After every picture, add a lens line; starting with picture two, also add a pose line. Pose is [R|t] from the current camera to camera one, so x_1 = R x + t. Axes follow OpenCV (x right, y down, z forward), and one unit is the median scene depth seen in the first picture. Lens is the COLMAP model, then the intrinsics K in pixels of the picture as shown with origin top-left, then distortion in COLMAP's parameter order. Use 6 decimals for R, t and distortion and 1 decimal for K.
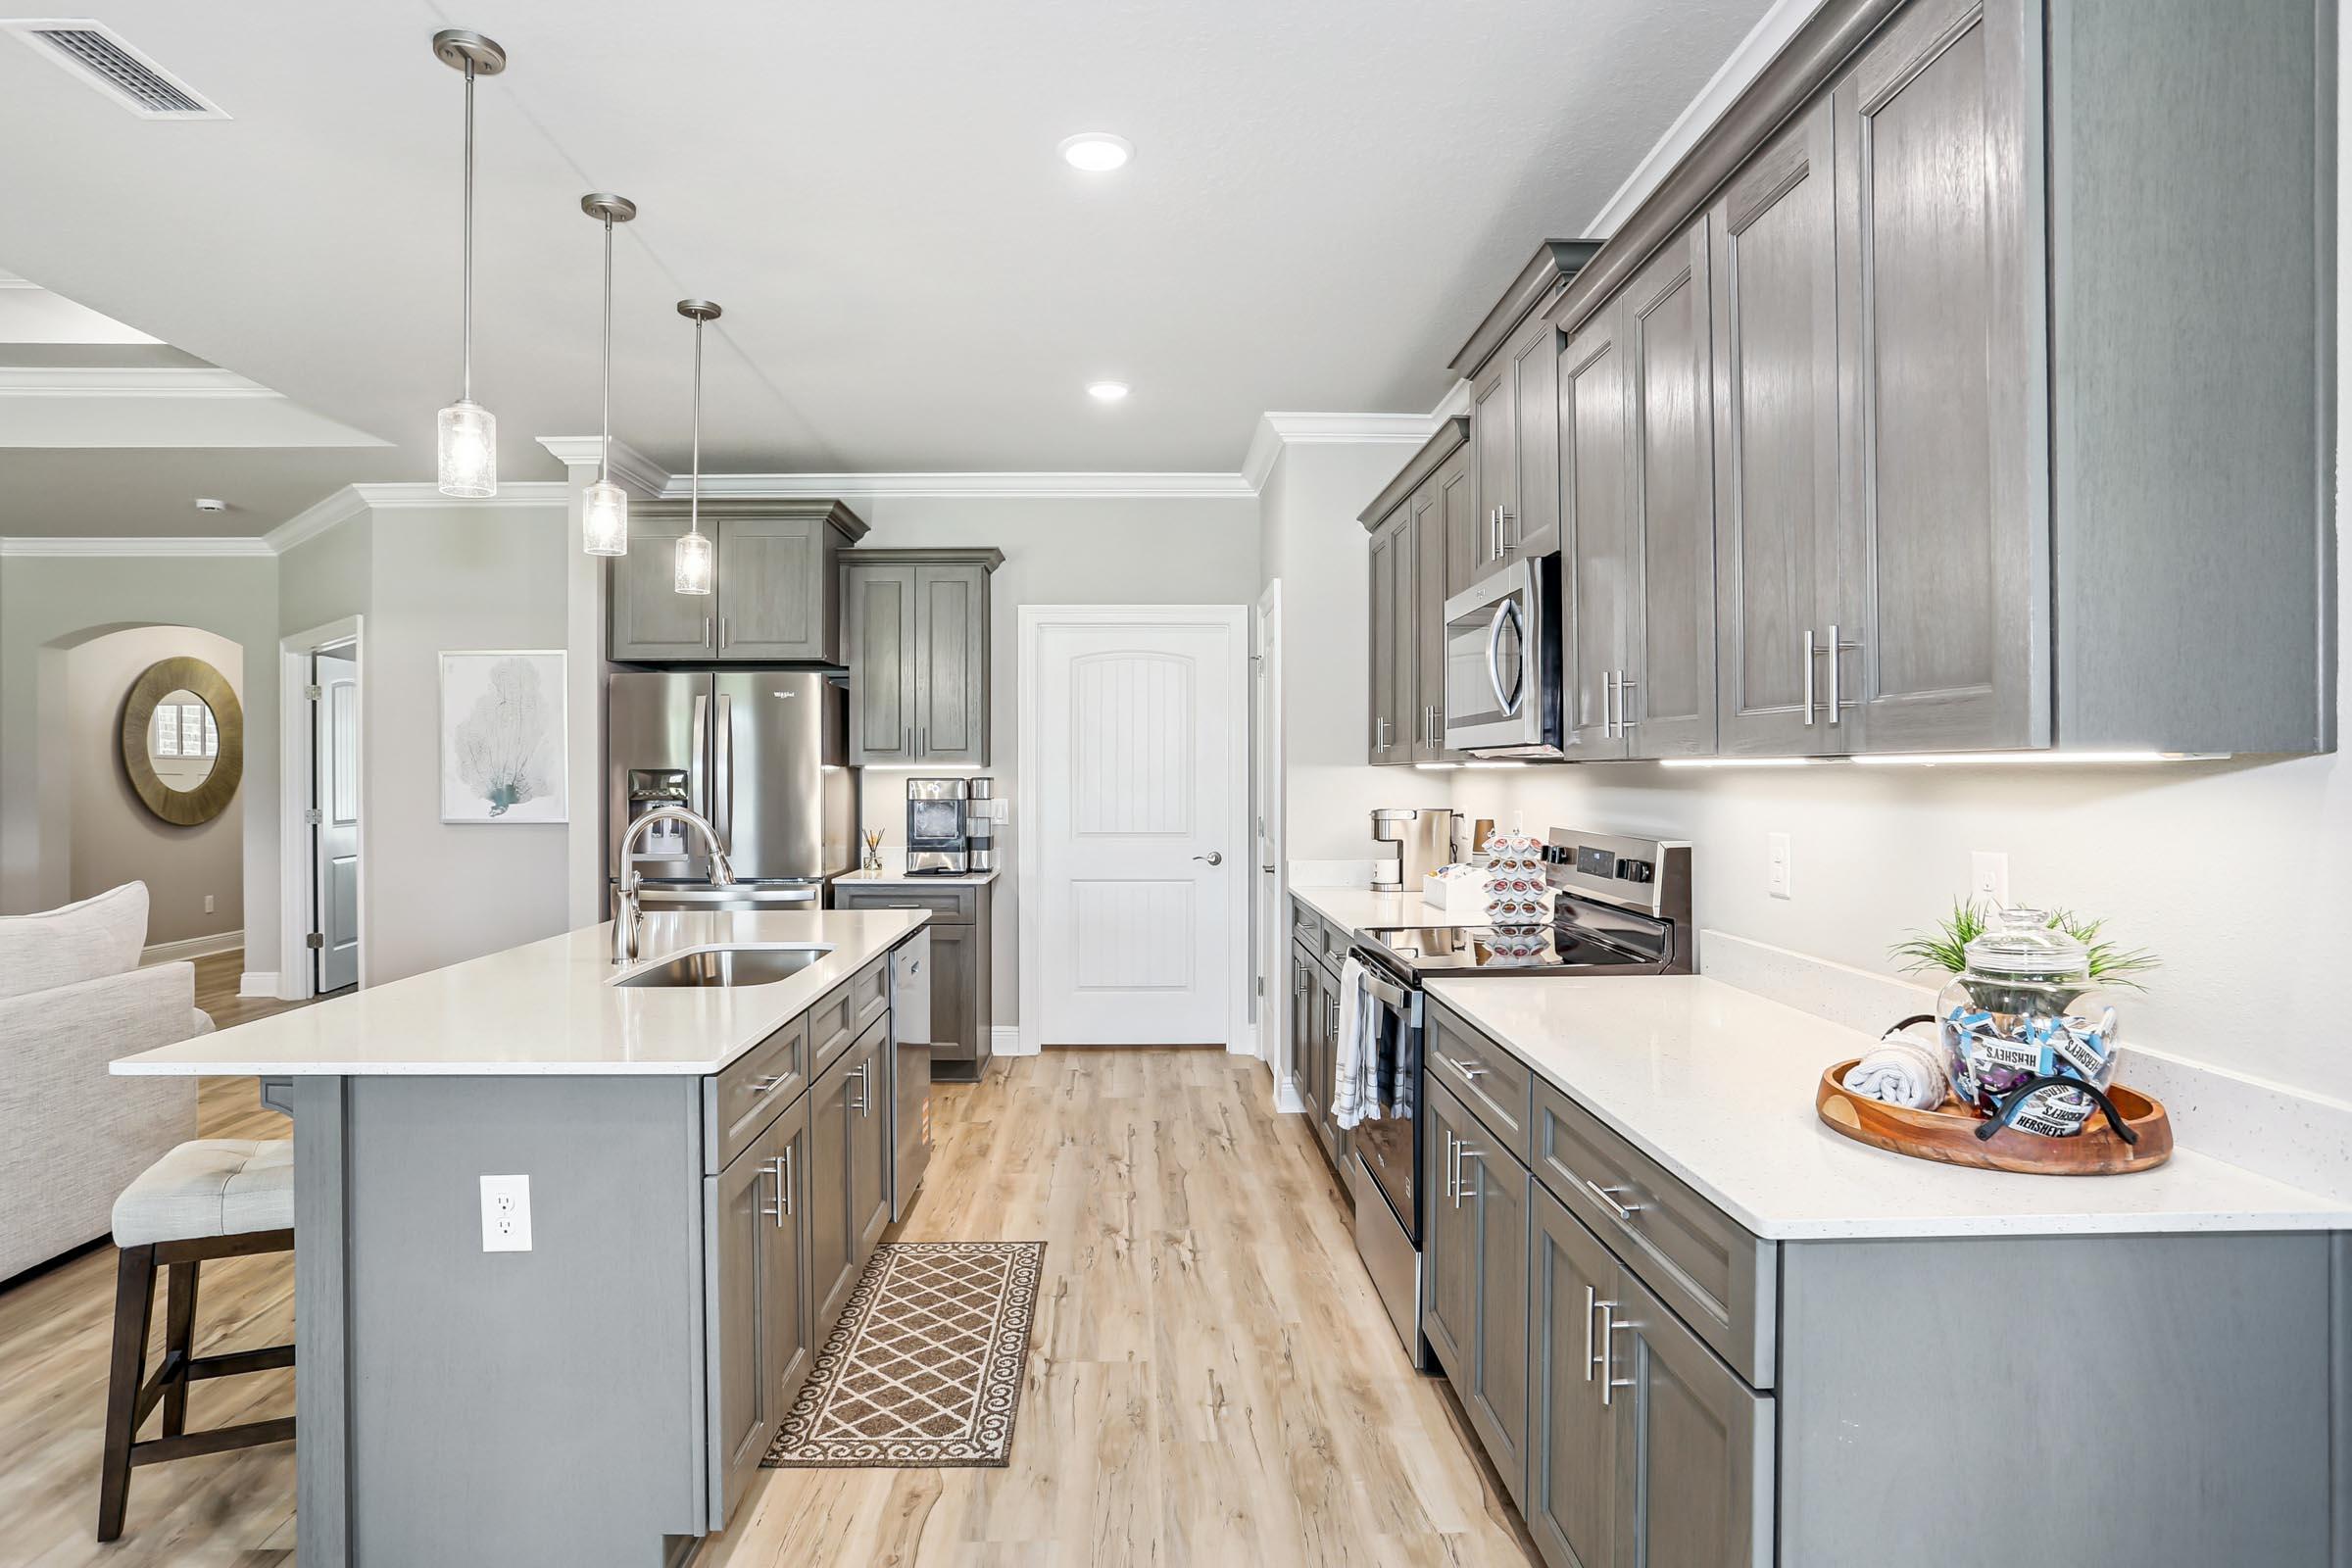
lens RADIAL K [[1294.4, 0, 1164.8], [0, 1294.4, 781.0], [0, 0, 1]] dist [-0.055749, 0.000510]
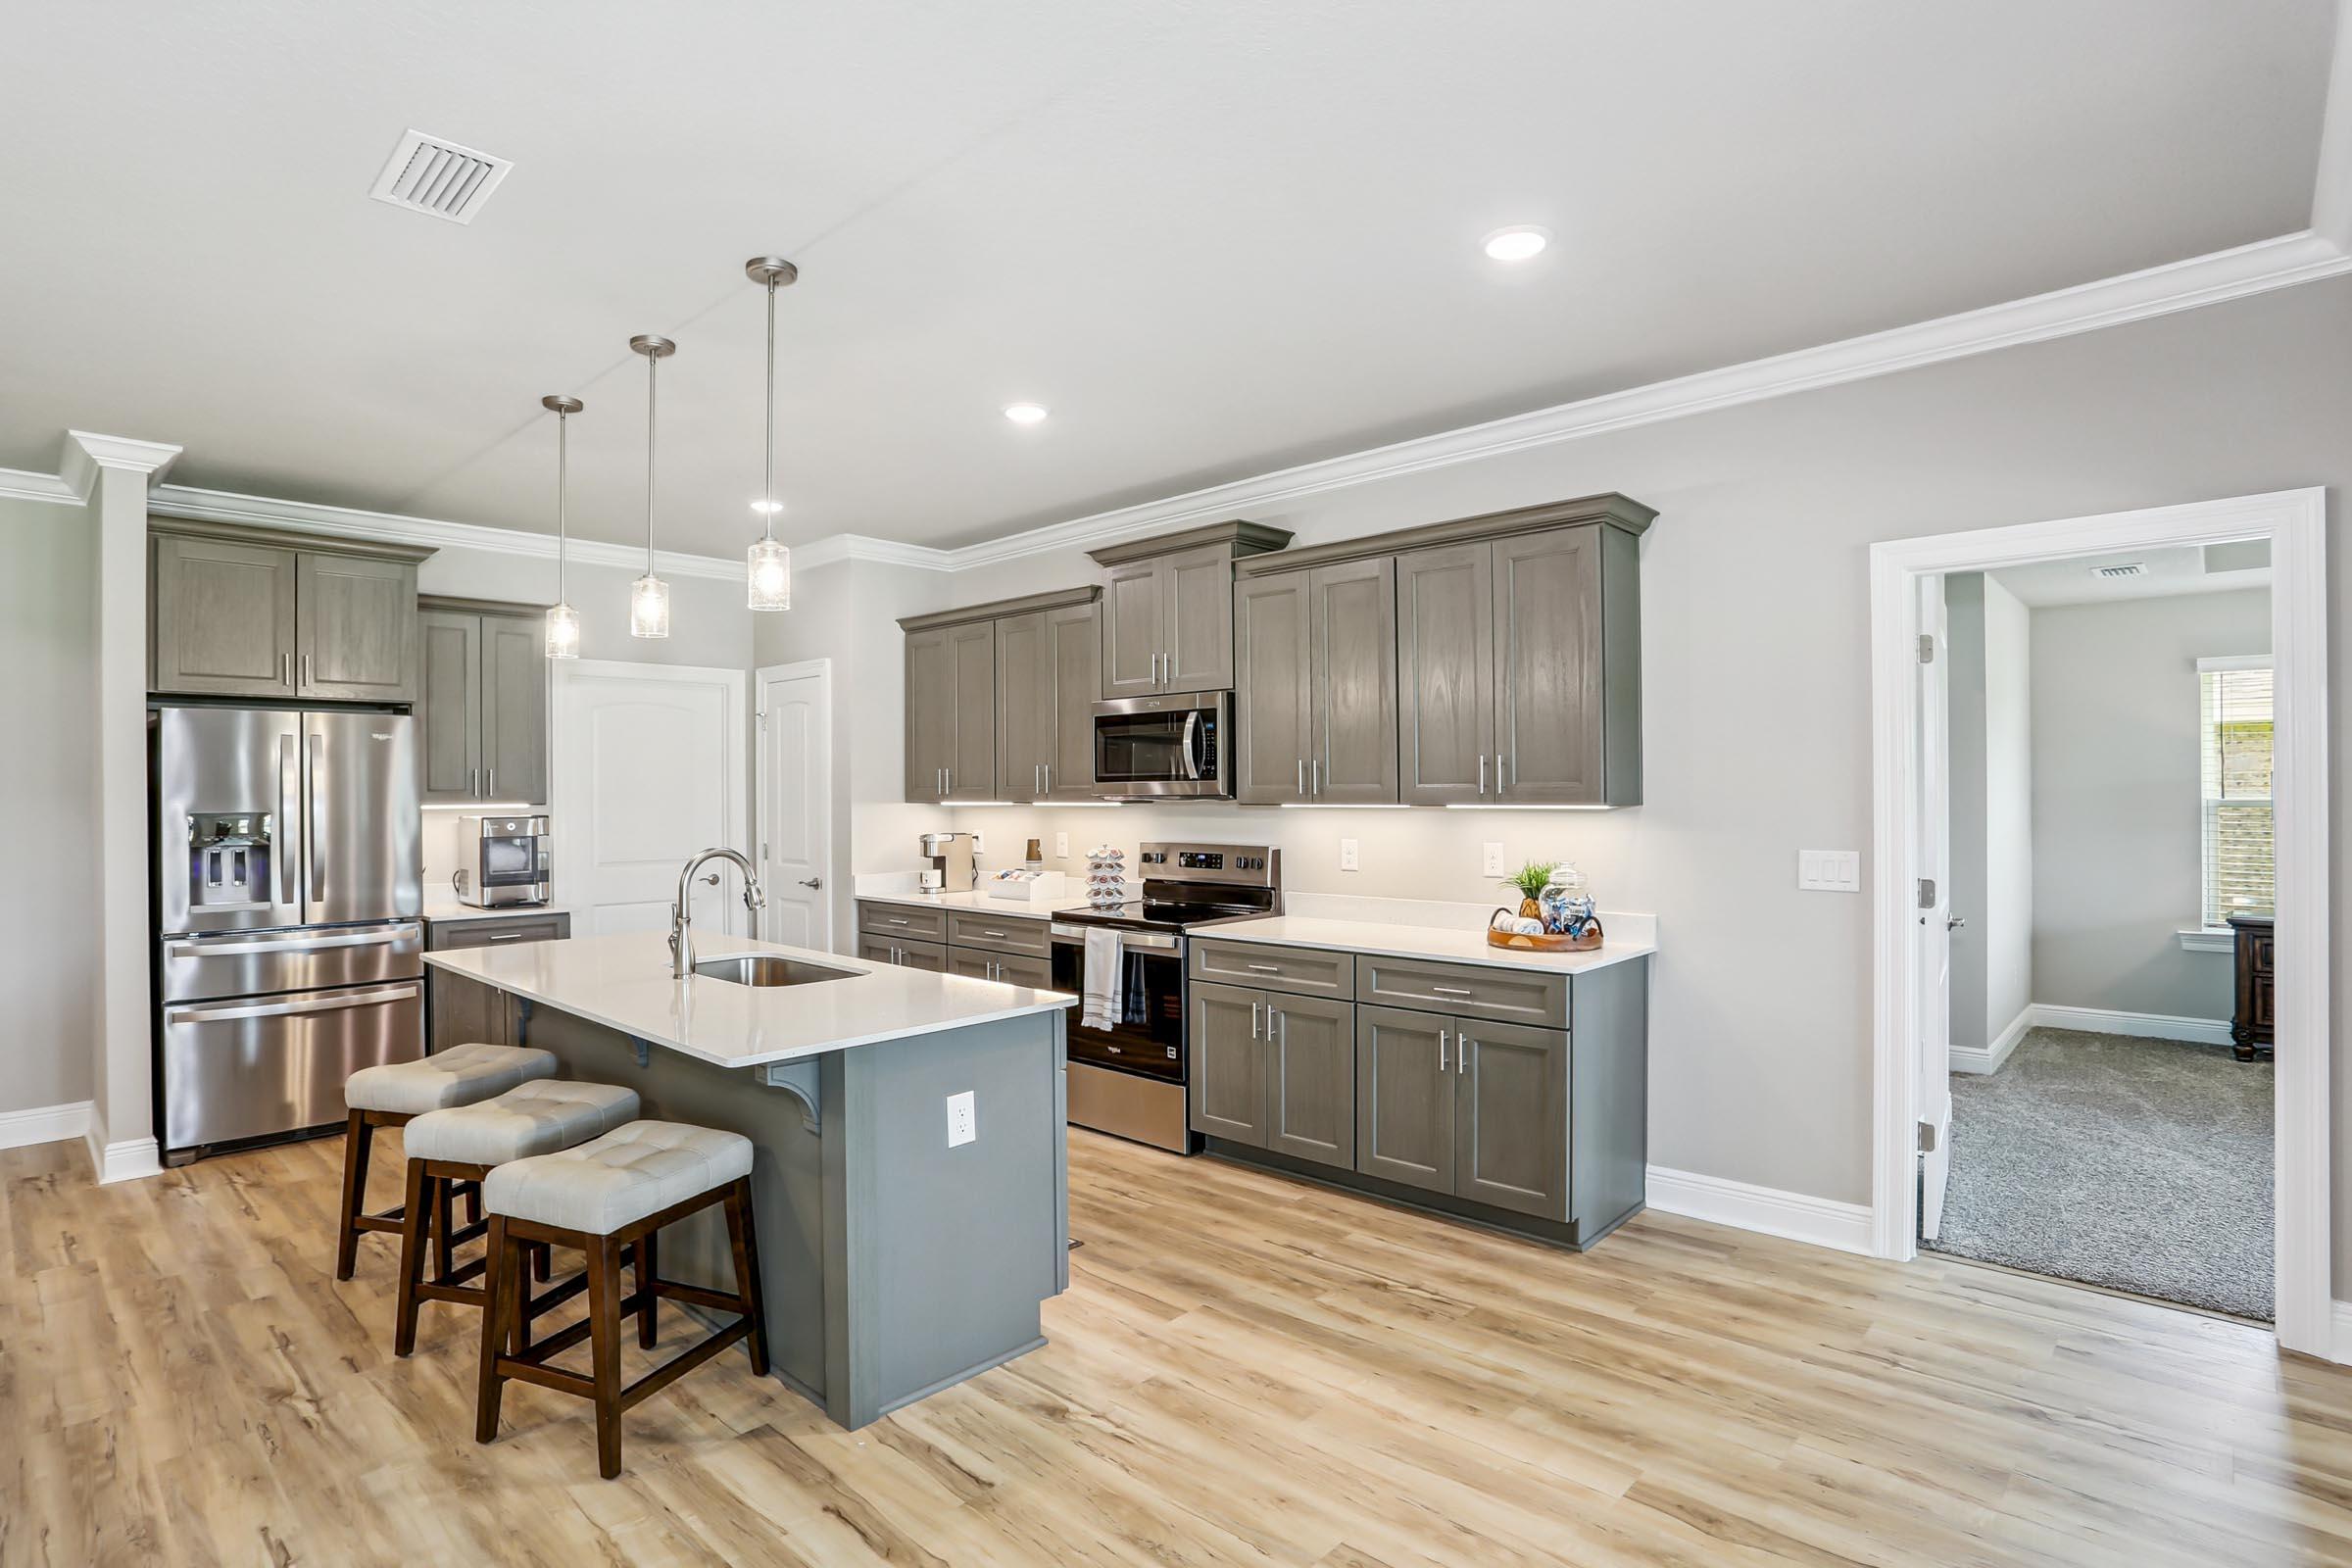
lens RADIAL K [[1182.2, 0, 1149.1], [0, 1182.2, 790.2], [0, 0, 1]] dist [-0.082876, 0.030434]
pose [[0.708307, -0.001410, 0.705903, -0.496013], [0.008688, 0.999940, -0.006721, -0.013427], [-0.705851, 0.010894, 0.708276, -0.052920]]
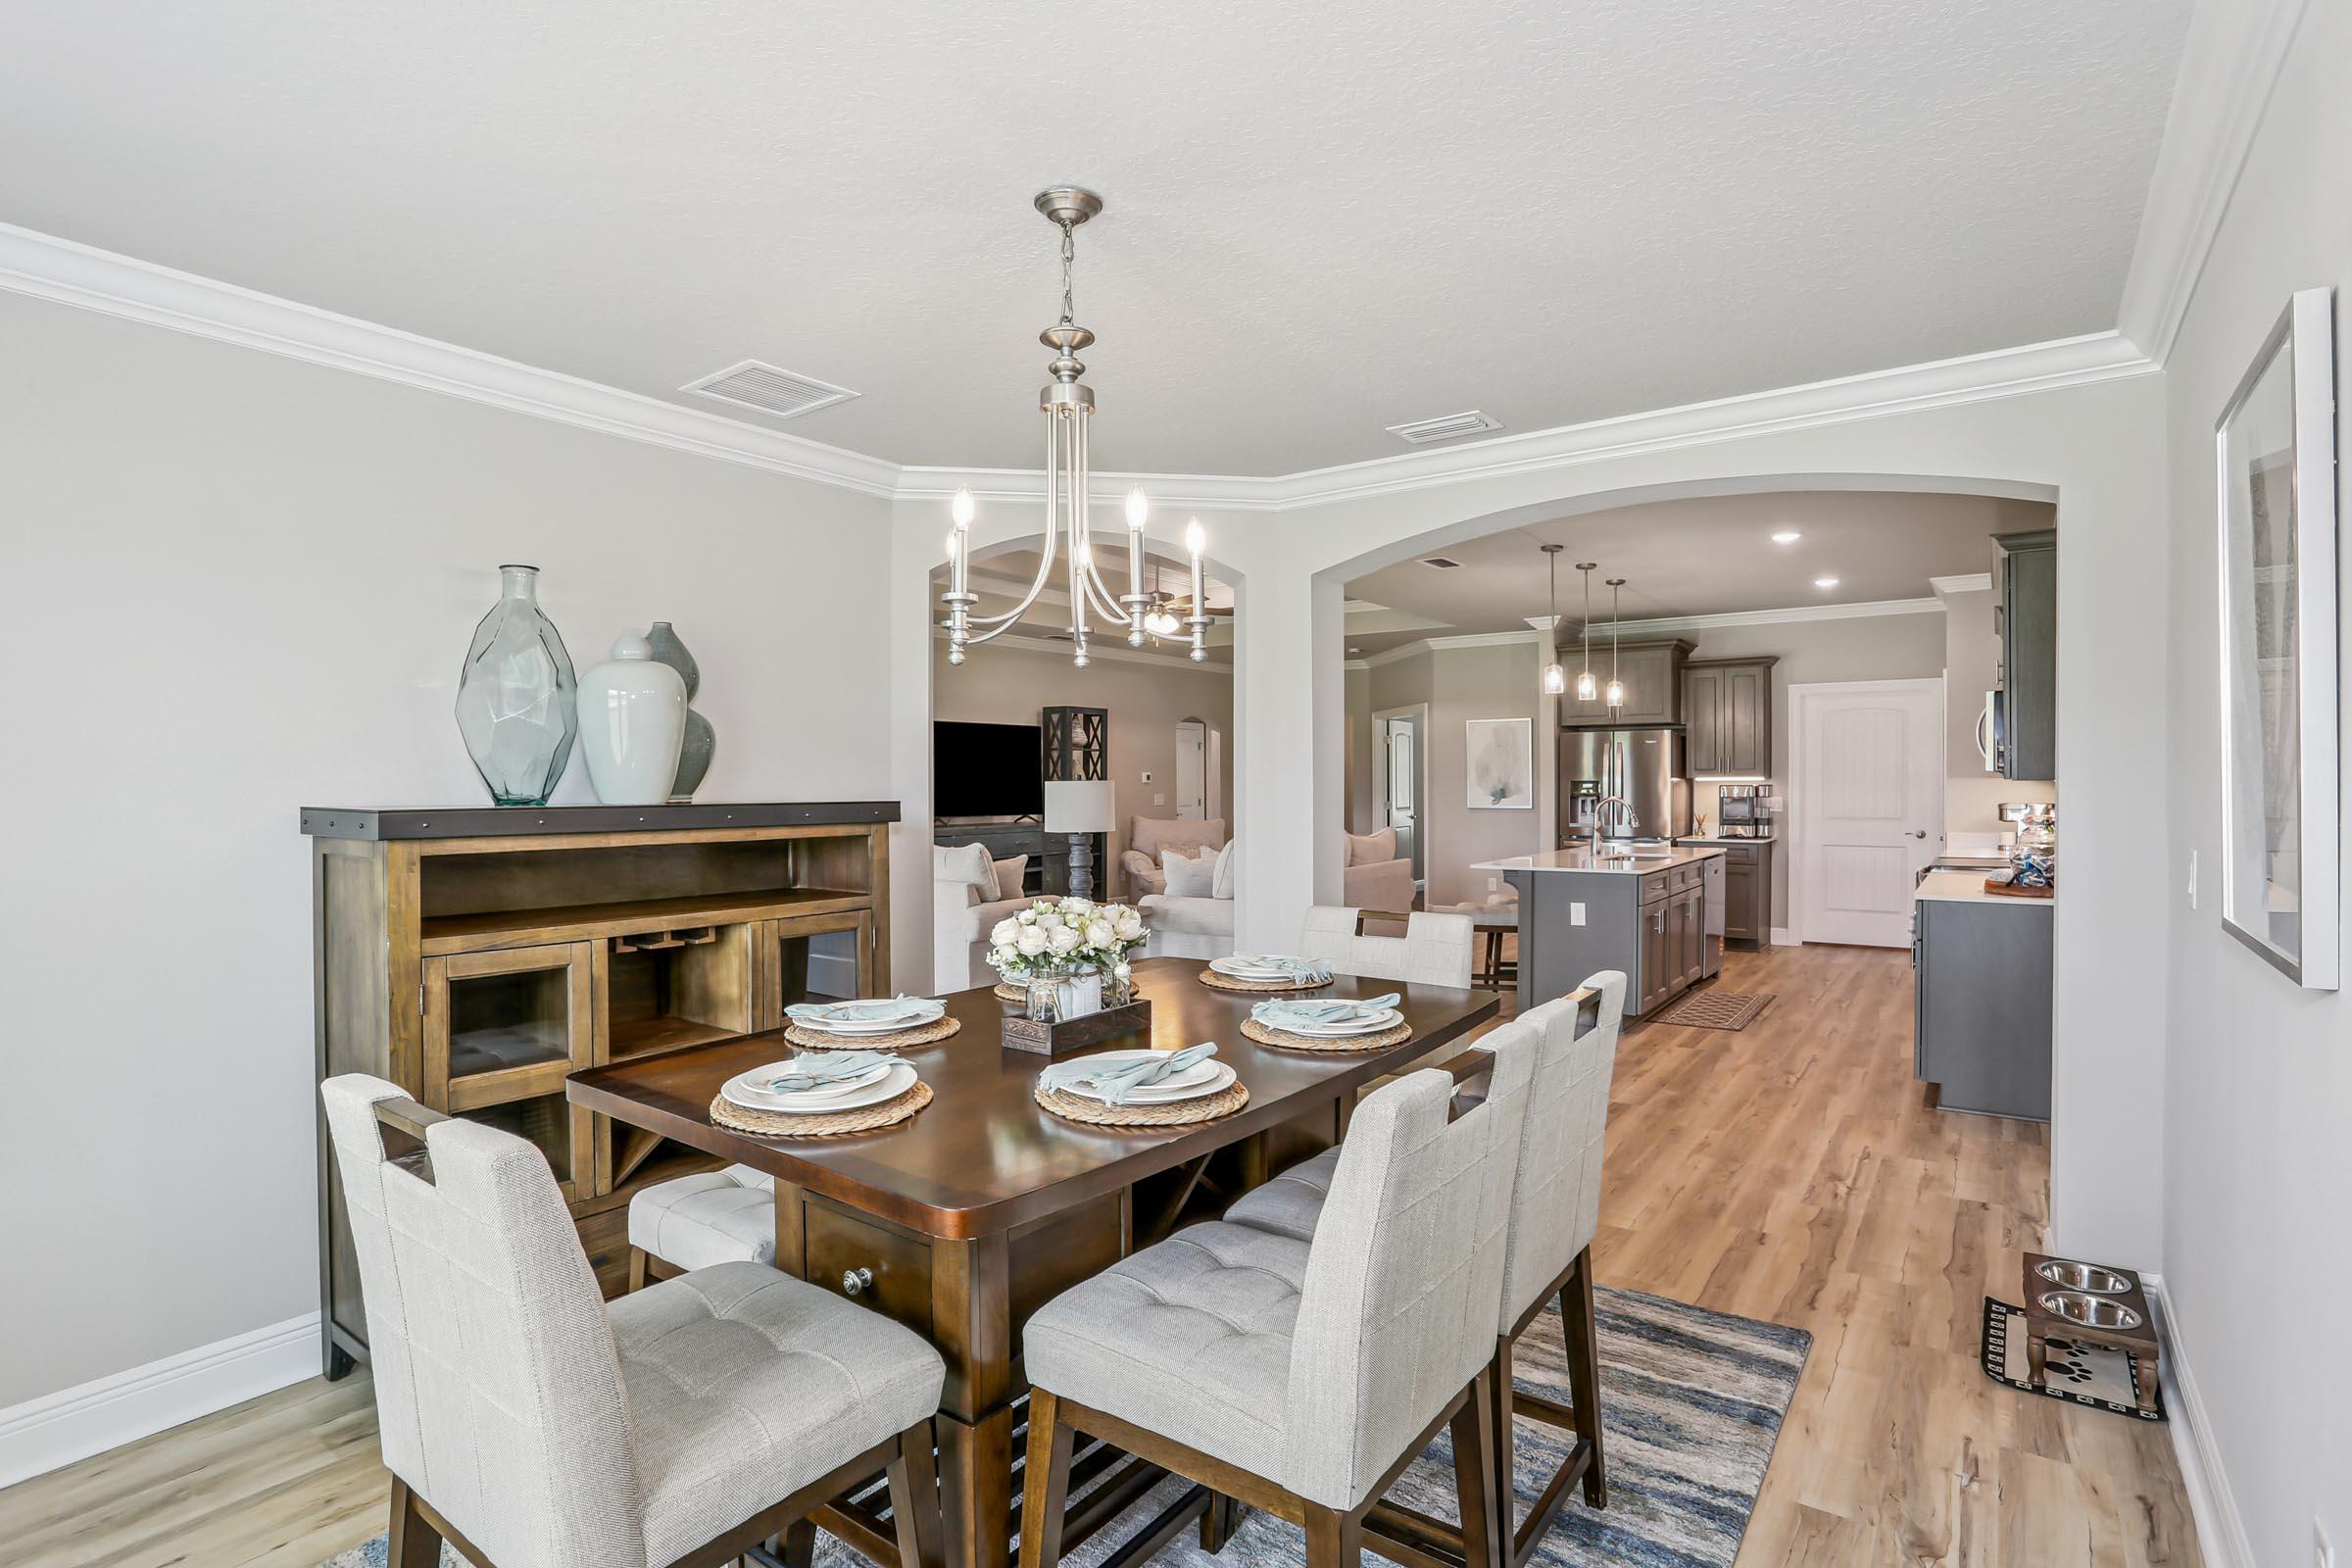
lens RADIAL K [[1182.2, 0, 1149.1], [0, 1182.2, 790.2], [0, 0, 1]] dist [-0.082876, 0.030434]
pose [[0.780713, 0.002093, -0.624886, 0.202040], [0.000690, 0.999991, 0.004211, -0.002482], [0.624889, -0.003719, 0.780704, -0.807468]]
